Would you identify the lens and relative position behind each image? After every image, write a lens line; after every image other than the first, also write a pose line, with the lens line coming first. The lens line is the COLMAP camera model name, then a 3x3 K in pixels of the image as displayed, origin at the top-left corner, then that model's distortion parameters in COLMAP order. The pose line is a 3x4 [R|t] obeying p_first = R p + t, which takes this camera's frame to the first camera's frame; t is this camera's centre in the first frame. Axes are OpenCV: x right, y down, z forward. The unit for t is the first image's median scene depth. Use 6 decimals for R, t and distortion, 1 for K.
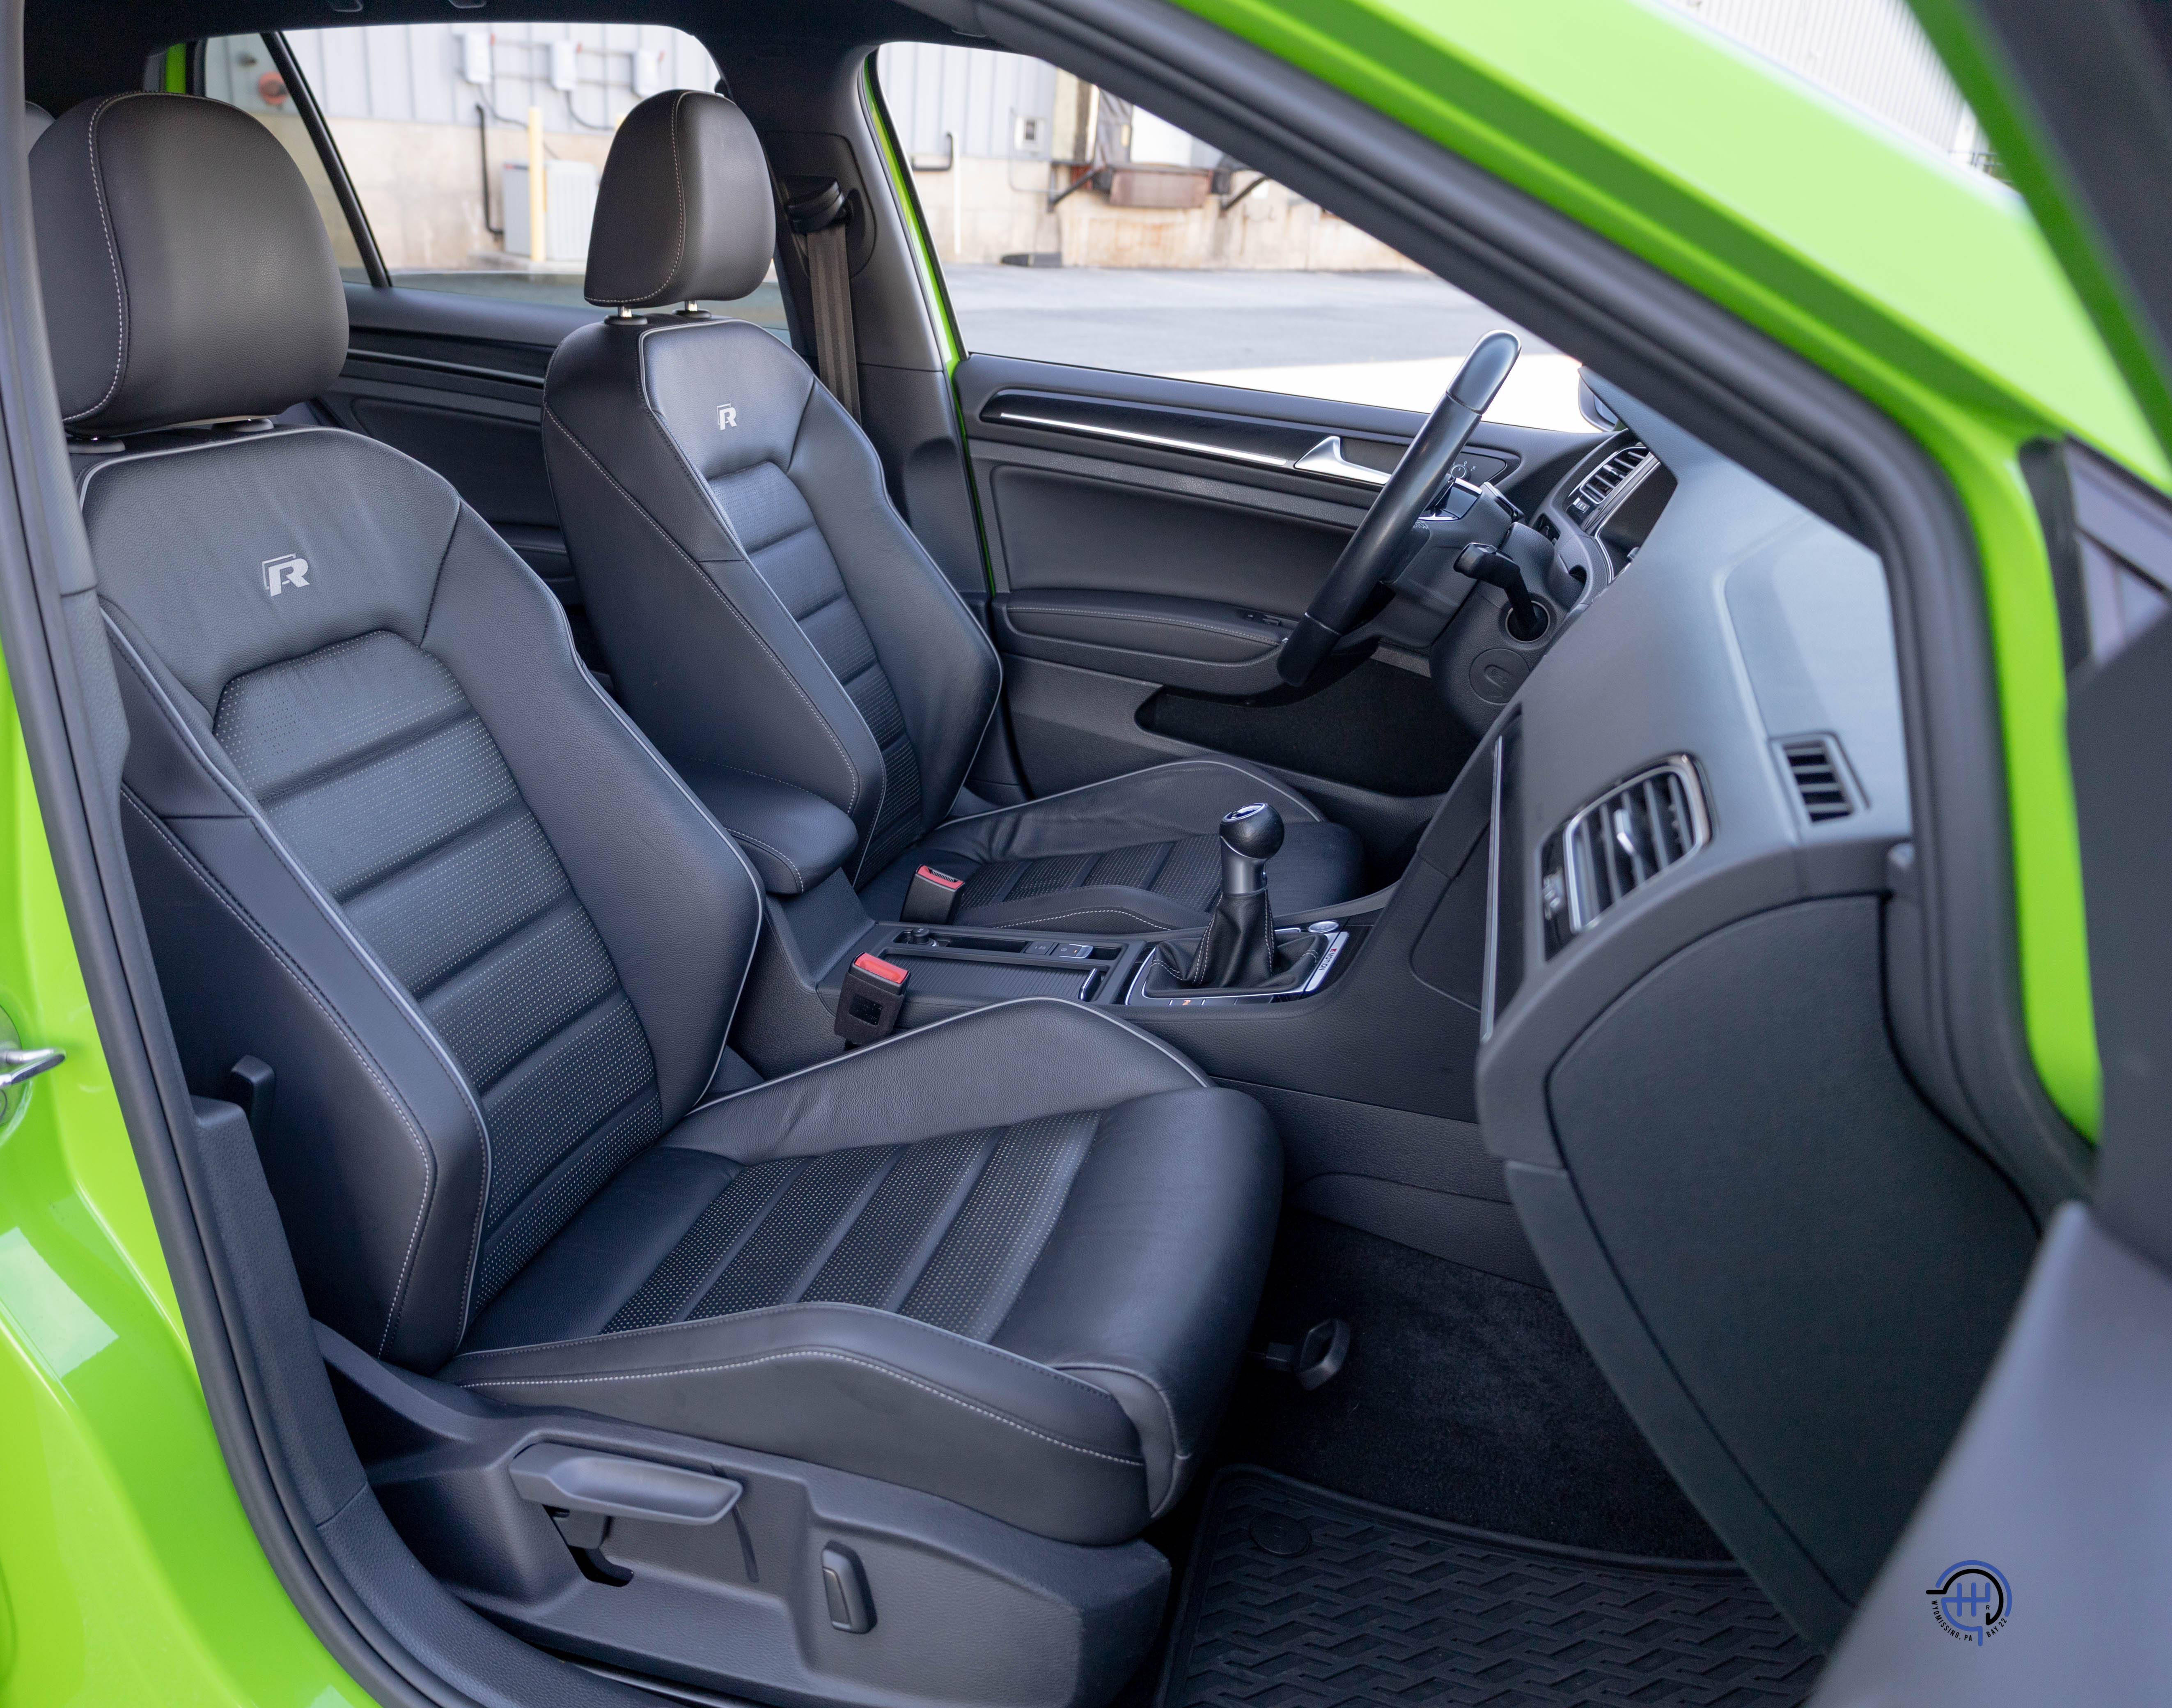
lens RADIAL K [[1879.0, 0, 1086.0], [0, 1879.0, 854.0], [0, 0, 1]] dist [0.055654, 0.001955]
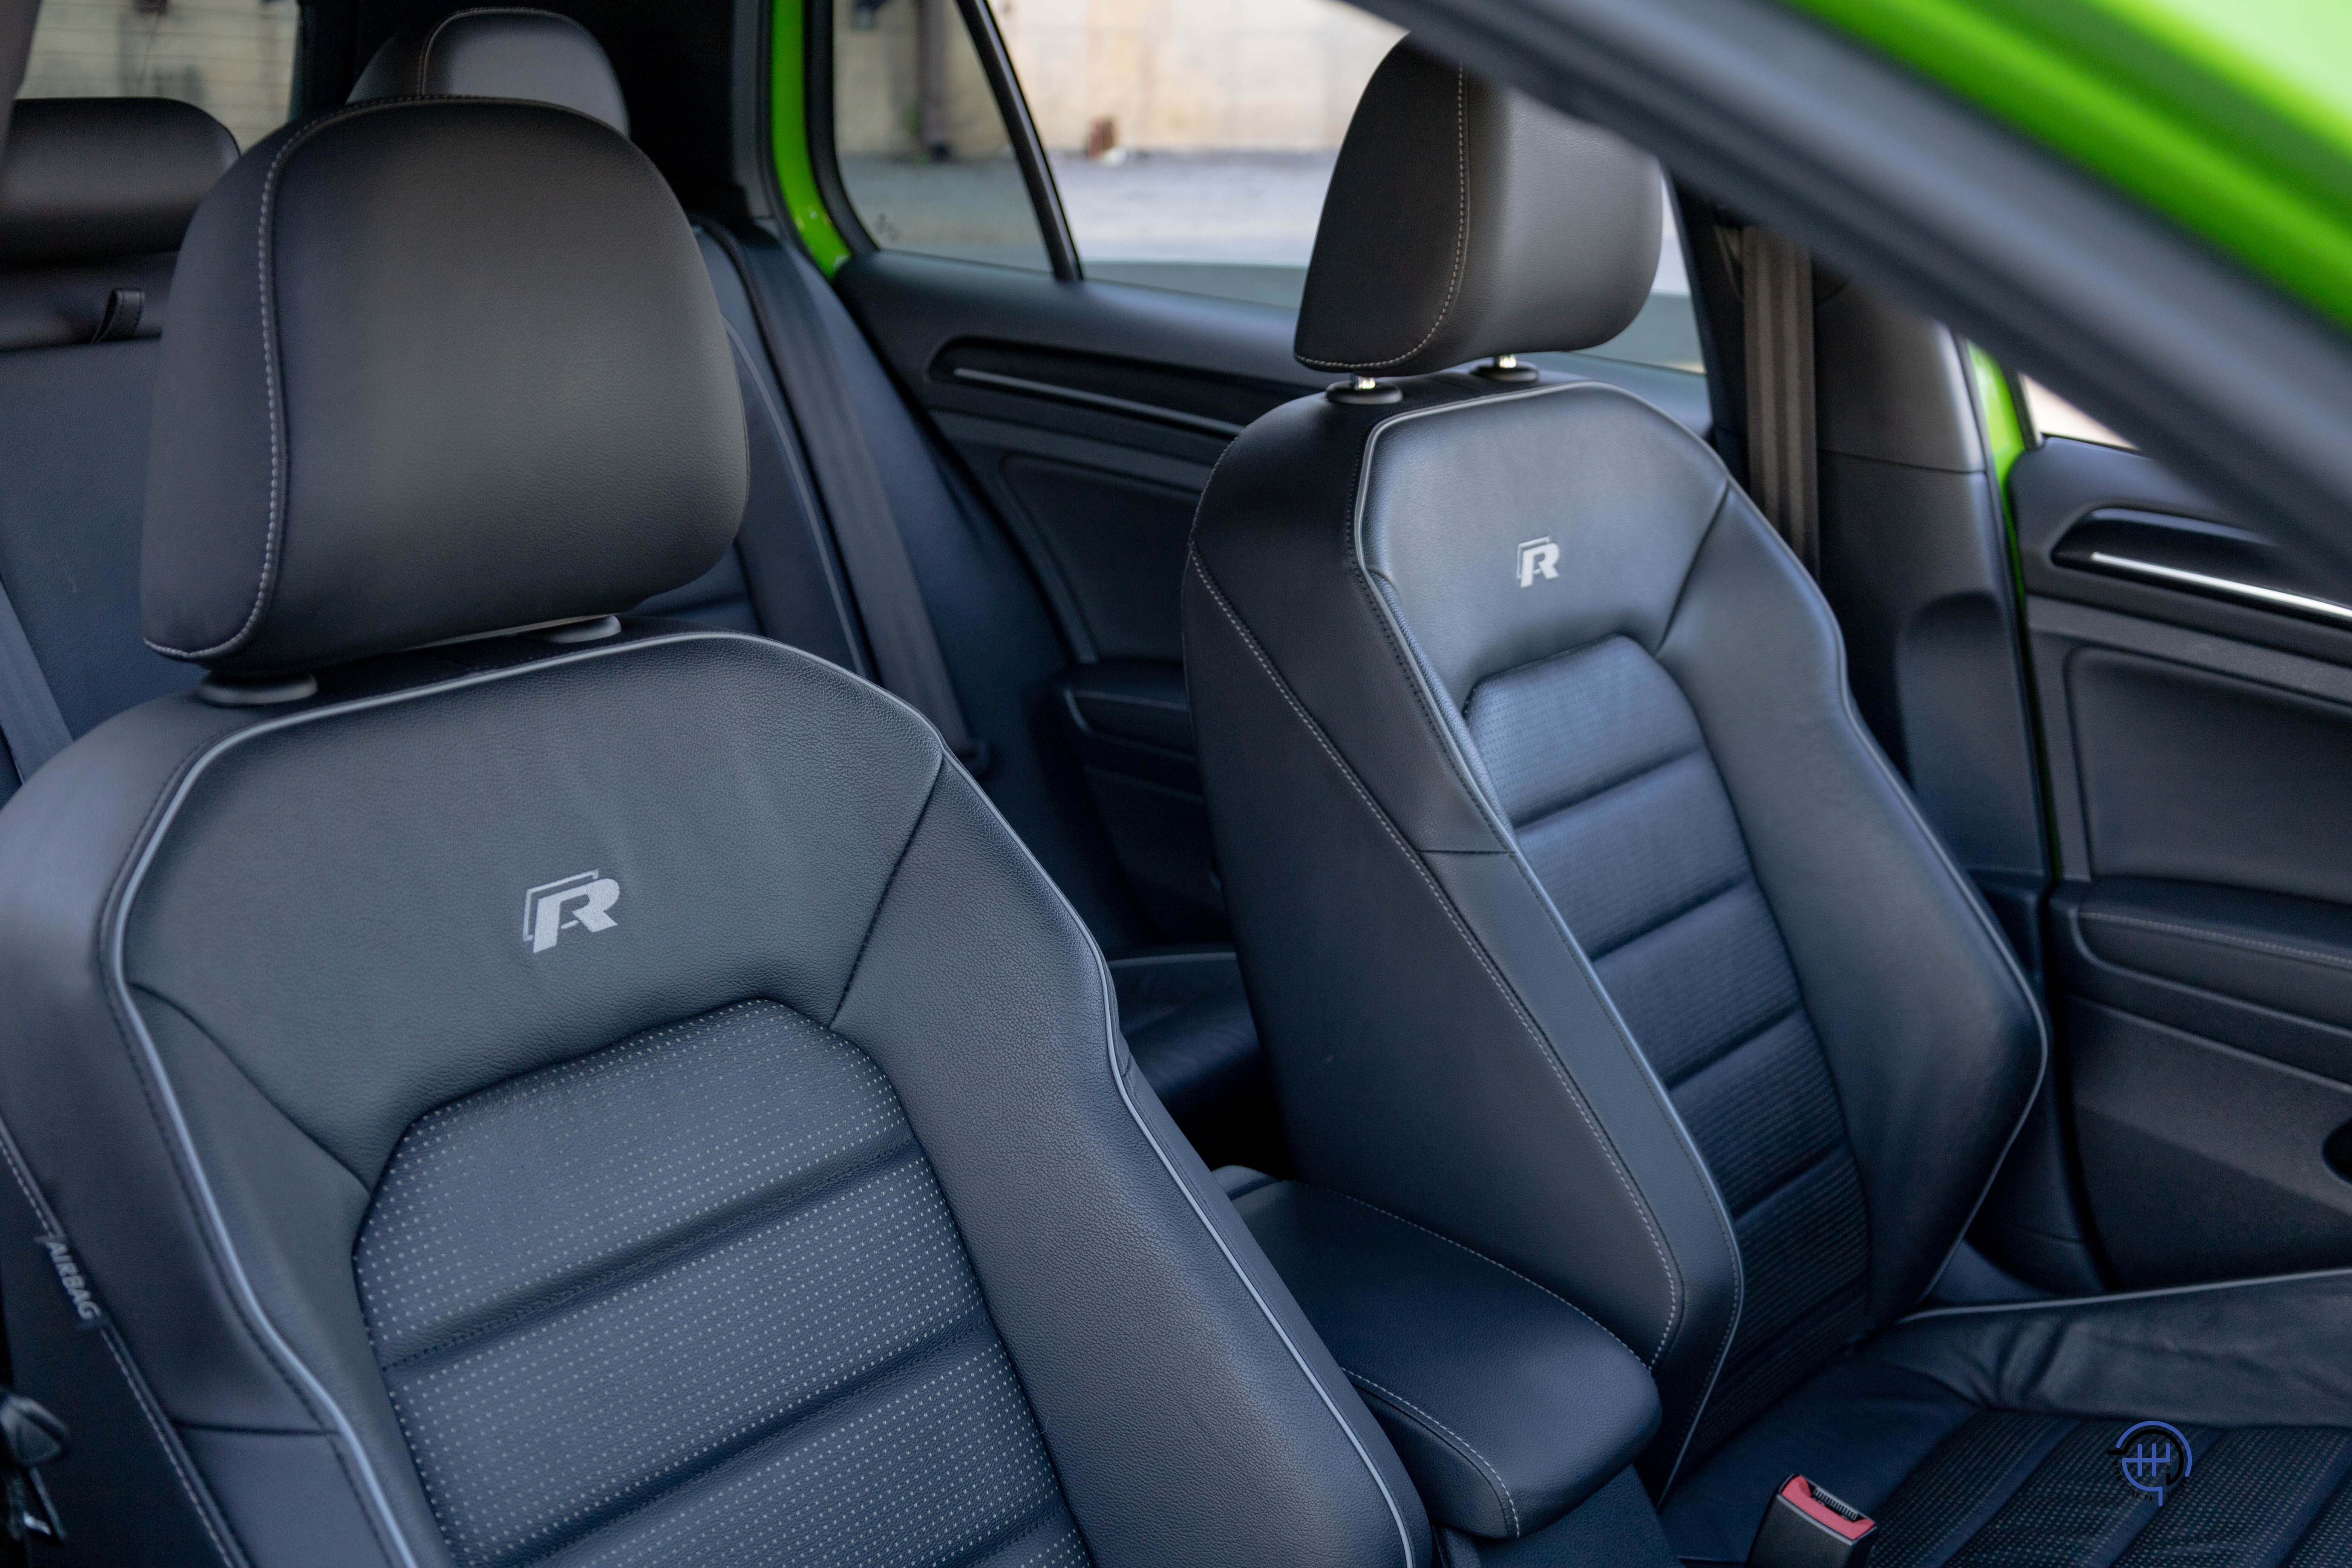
lens RADIAL K [[3259.3, 0, 1176.0], [0, 3259.3, 784.0], [0, 0, 1]] dist [0.015799, 0.007287]
pose [[0.939091, 0.079390, -0.334373, 0.032875], [-0.119193, 0.987800, -0.100223, -0.067706], [0.322337, 0.133973, 0.937097, 0.105717]]
